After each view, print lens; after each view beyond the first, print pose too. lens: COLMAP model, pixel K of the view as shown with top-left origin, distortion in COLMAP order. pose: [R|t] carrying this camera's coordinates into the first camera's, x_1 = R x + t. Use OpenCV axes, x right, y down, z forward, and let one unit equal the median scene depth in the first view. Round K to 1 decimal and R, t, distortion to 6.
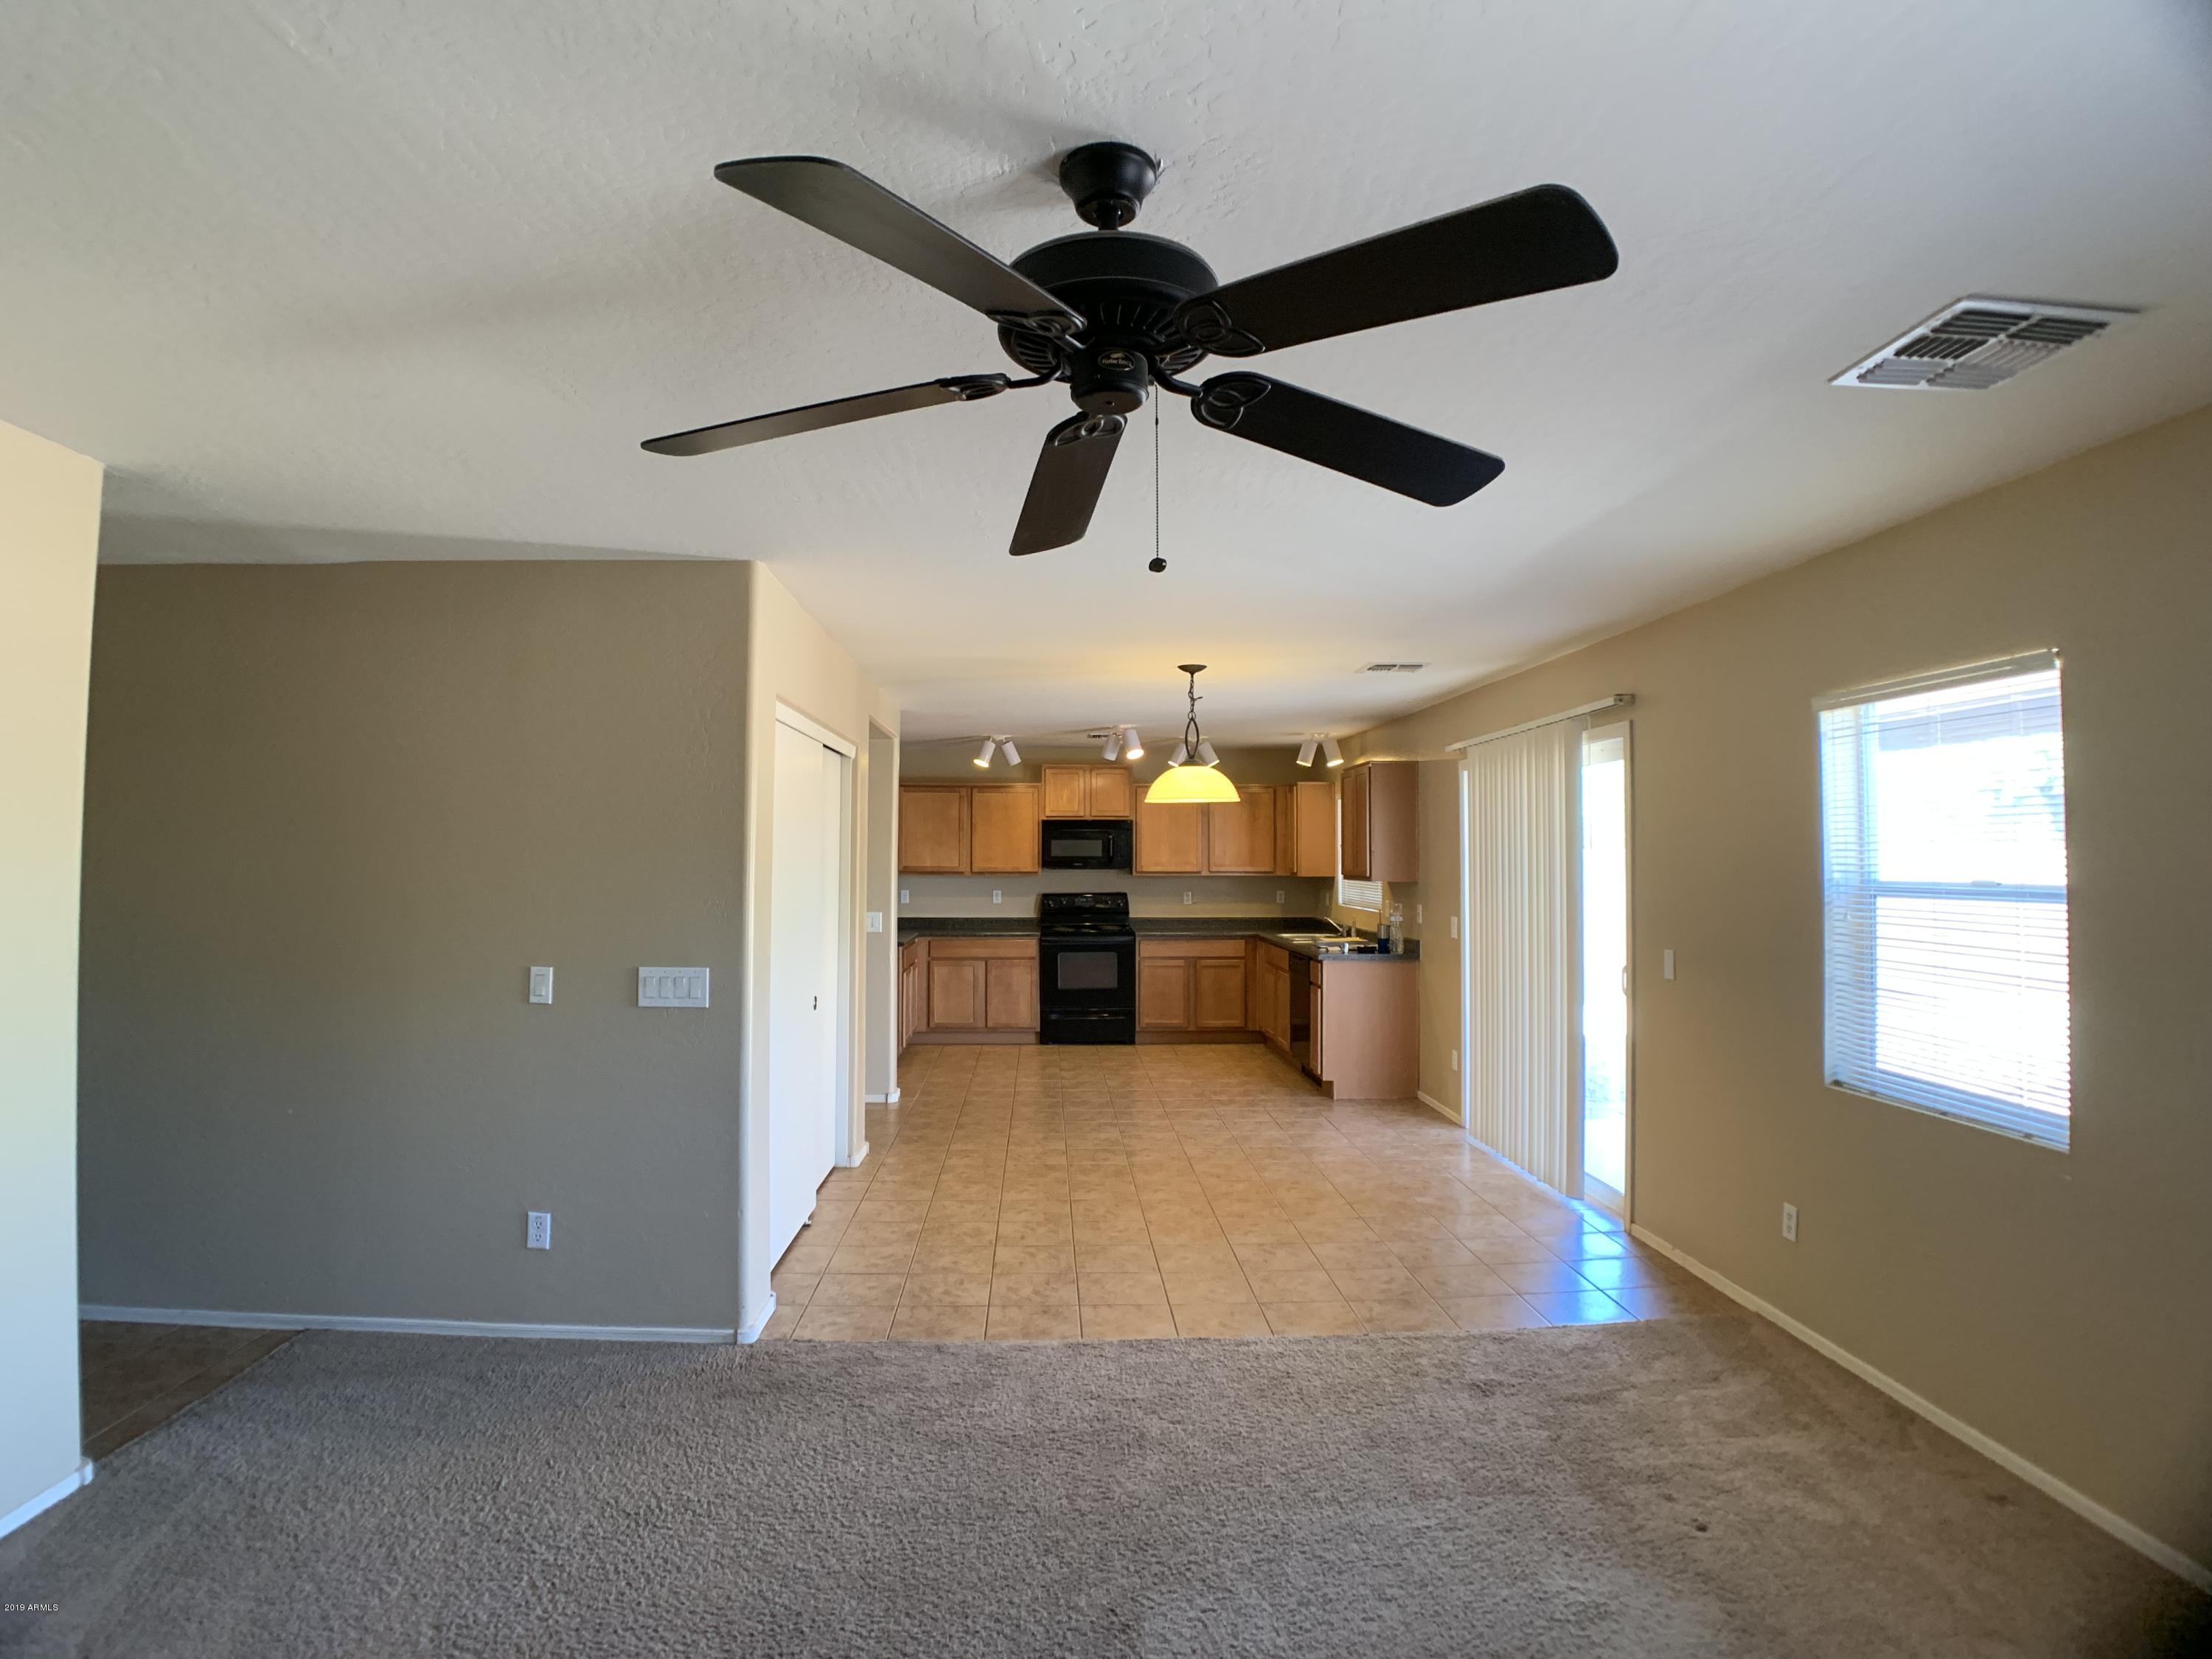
lens RADIAL K [[1178.2, 0, 1101.2], [0, 1178.2, 801.4], [0, 0, 1]] dist [-0.063761, 0.000025]
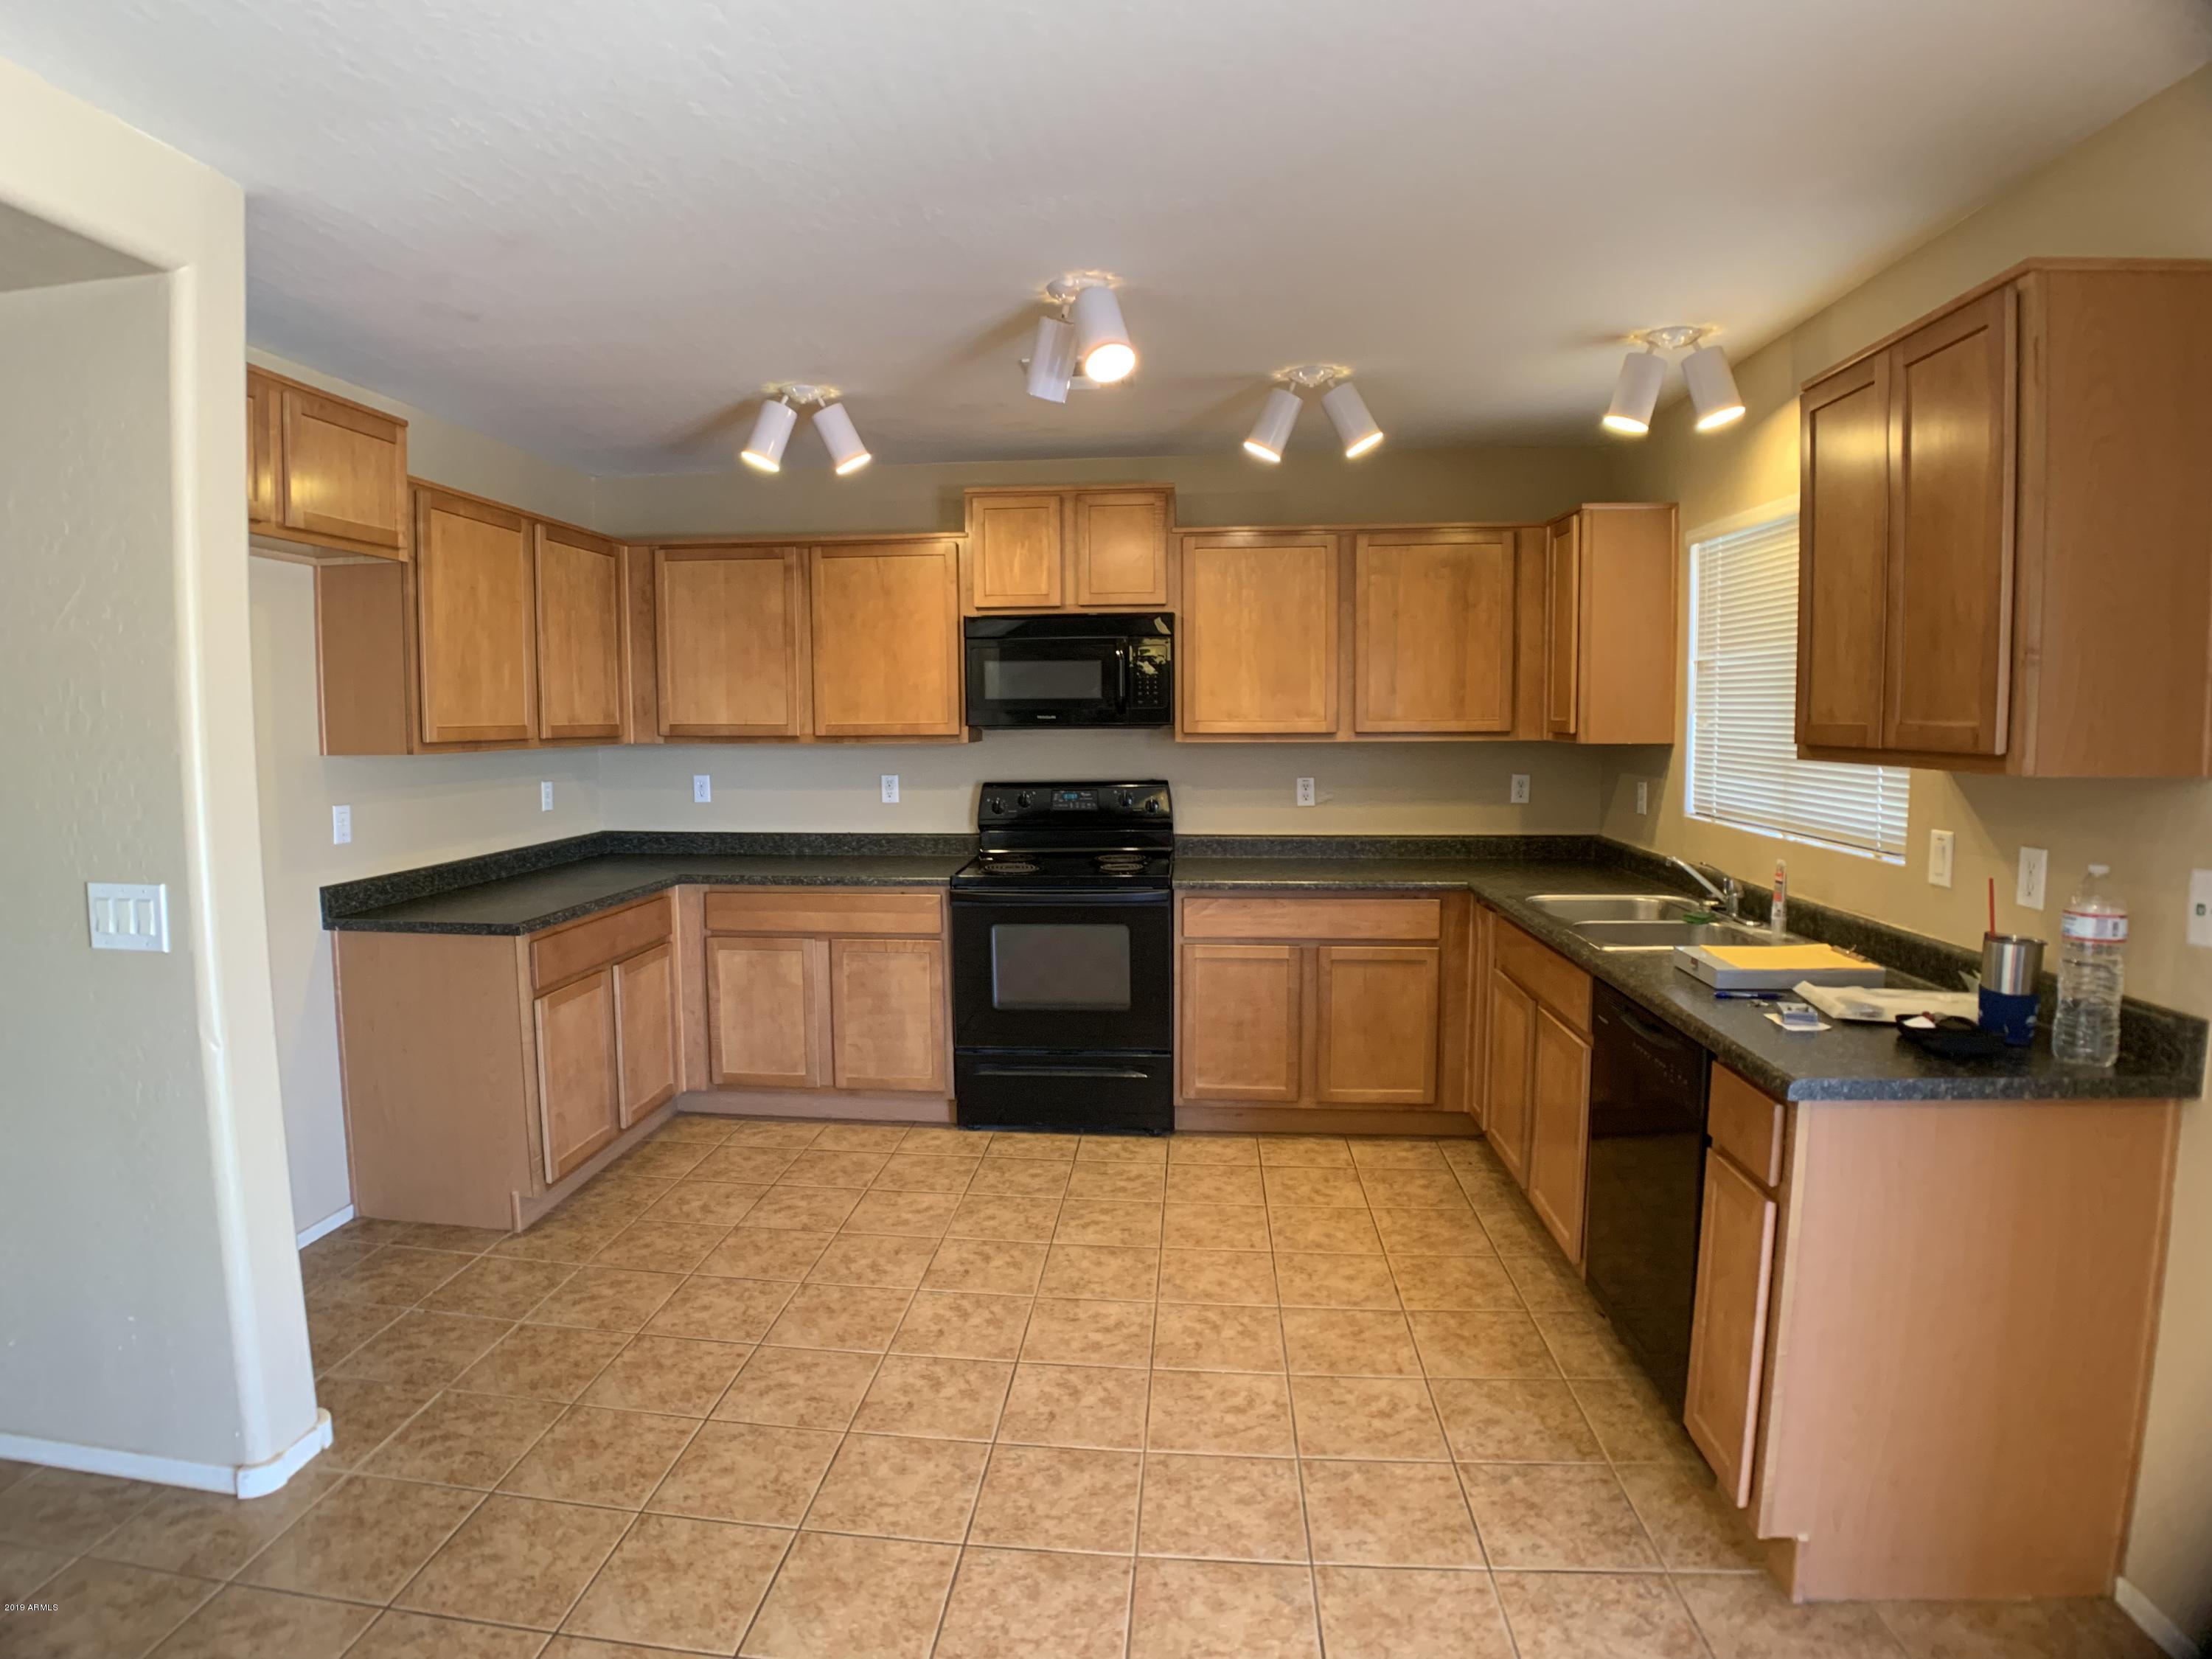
lens RADIAL K [[1178.2, 0, 1101.2], [0, 1178.2, 801.4], [0, 0, 1]] dist [-0.063761, 0.000025]
pose [[0.990633, 0.001440, -0.136542, 0.061054], [0.014543, 0.993145, 0.115982, 0.035172], [0.135773, -0.116882, 0.983821, 0.587477]]
